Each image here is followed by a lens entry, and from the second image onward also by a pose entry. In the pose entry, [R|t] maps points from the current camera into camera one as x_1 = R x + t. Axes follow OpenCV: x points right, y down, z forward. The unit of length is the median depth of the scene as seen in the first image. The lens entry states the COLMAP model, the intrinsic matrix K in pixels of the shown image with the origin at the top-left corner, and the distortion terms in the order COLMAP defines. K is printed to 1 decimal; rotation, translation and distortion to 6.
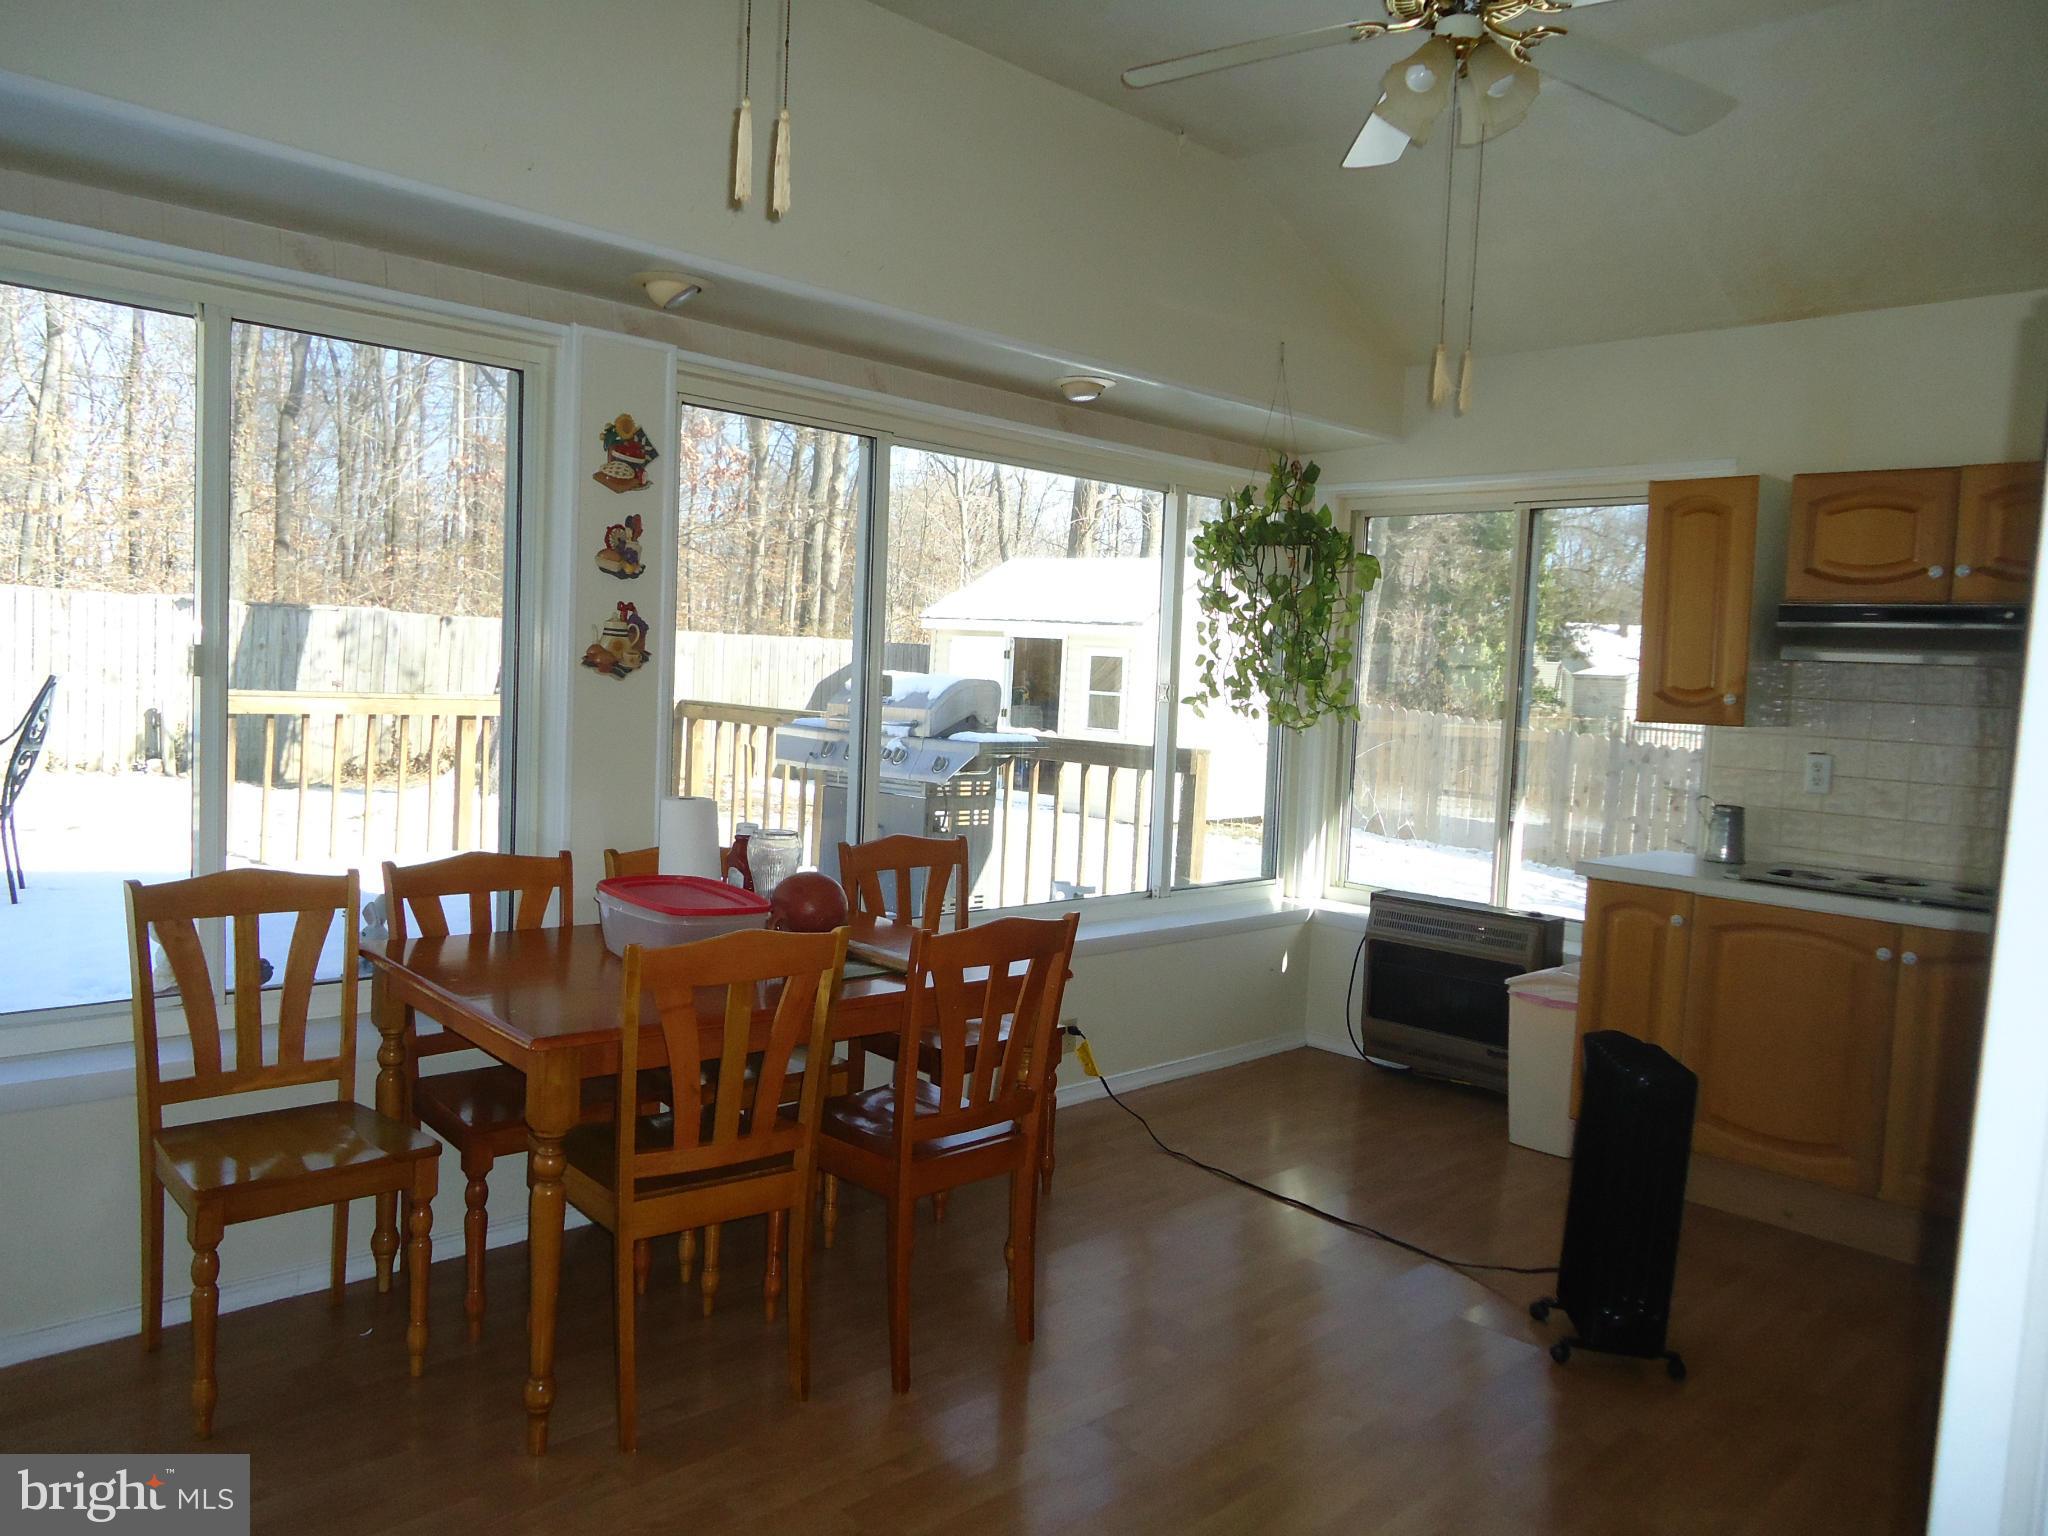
lens RADIAL K [[1525.0, 0, 1024.0], [0, 1525.0, 768.0], [0, 0, 1]] dist [-0.002950, 0.003026]
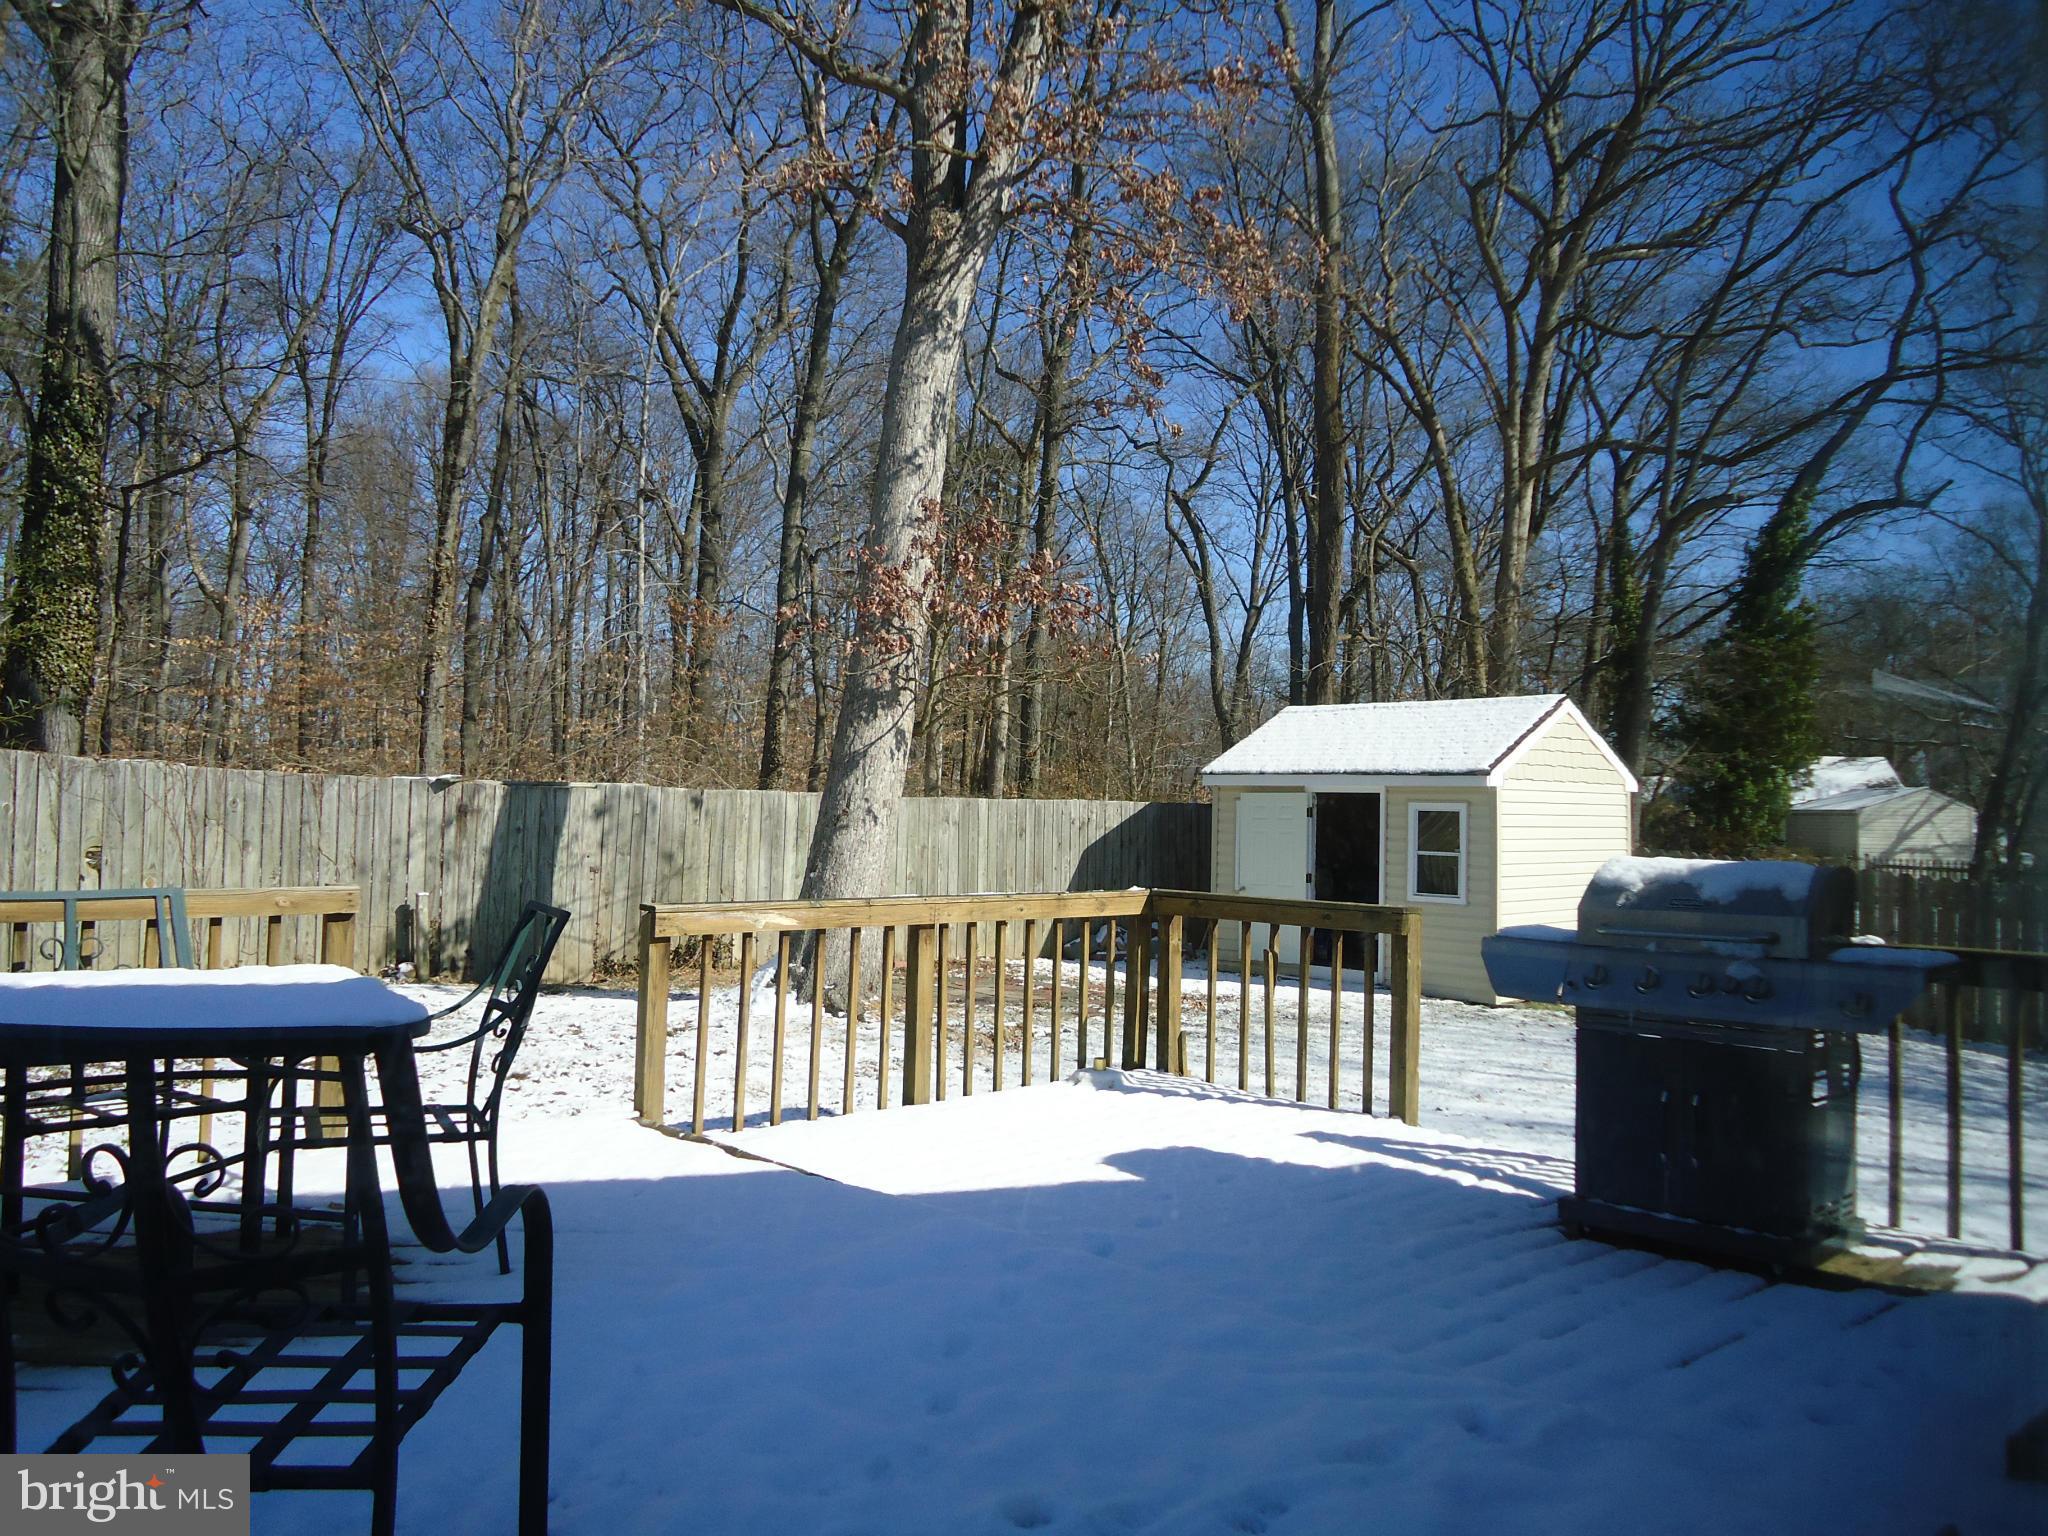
lens RADIAL K [[1525.0, 0, 1024.0], [0, 1525.0, 768.0], [0, 0, 1]] dist [-0.002950, 0.003026]
pose [[0.997371, -0.032771, -0.064633, -0.153243], [0.026163, 0.994588, -0.100551, -0.019670], [0.067579, 0.098596, 0.992830, 0.138315]]
